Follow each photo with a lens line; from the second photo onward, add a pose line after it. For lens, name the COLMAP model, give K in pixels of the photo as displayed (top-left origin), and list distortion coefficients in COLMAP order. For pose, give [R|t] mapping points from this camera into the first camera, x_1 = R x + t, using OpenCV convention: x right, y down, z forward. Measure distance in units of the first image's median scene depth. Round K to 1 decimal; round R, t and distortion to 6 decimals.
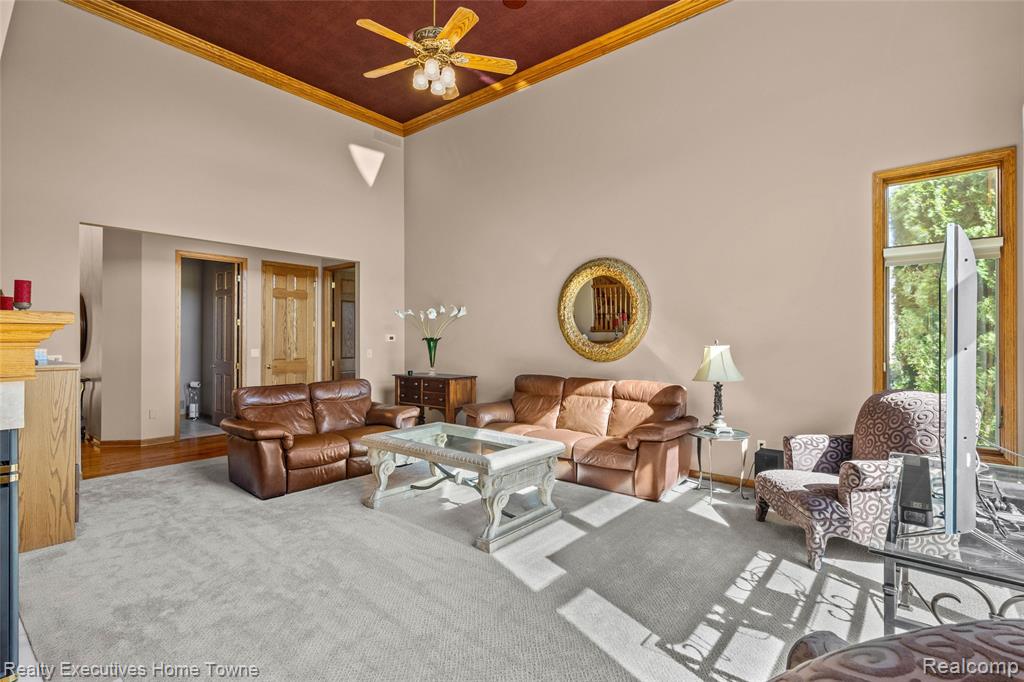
lens RADIAL K [[487.3, 0, 509.4], [0, 487.3, 331.2], [0, 0, 1]] dist [-0.002004, -0.000192]
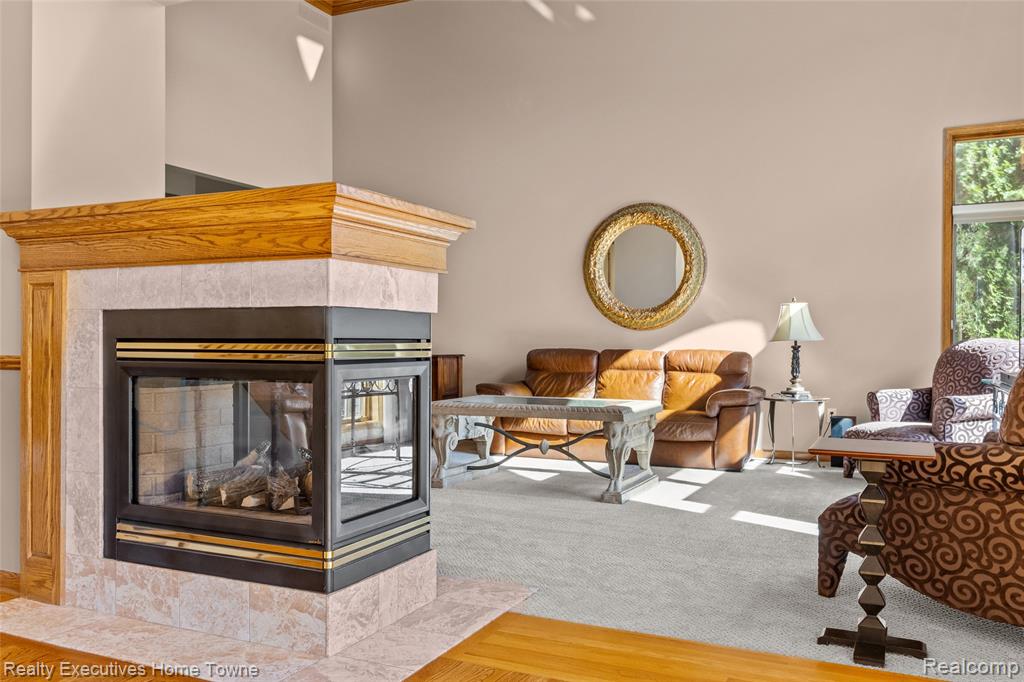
lens RADIAL K [[833.6, 0, 512.0], [0, 833.6, 341.0], [0, 0, 1]] dist [0.000362, -0.010308]
pose [[0.966243, 0.006144, 0.257561, -0.475338], [-0.008571, 0.999929, 0.008301, 0.088418], [-0.257491, -0.010229, 0.966226, -0.367862]]
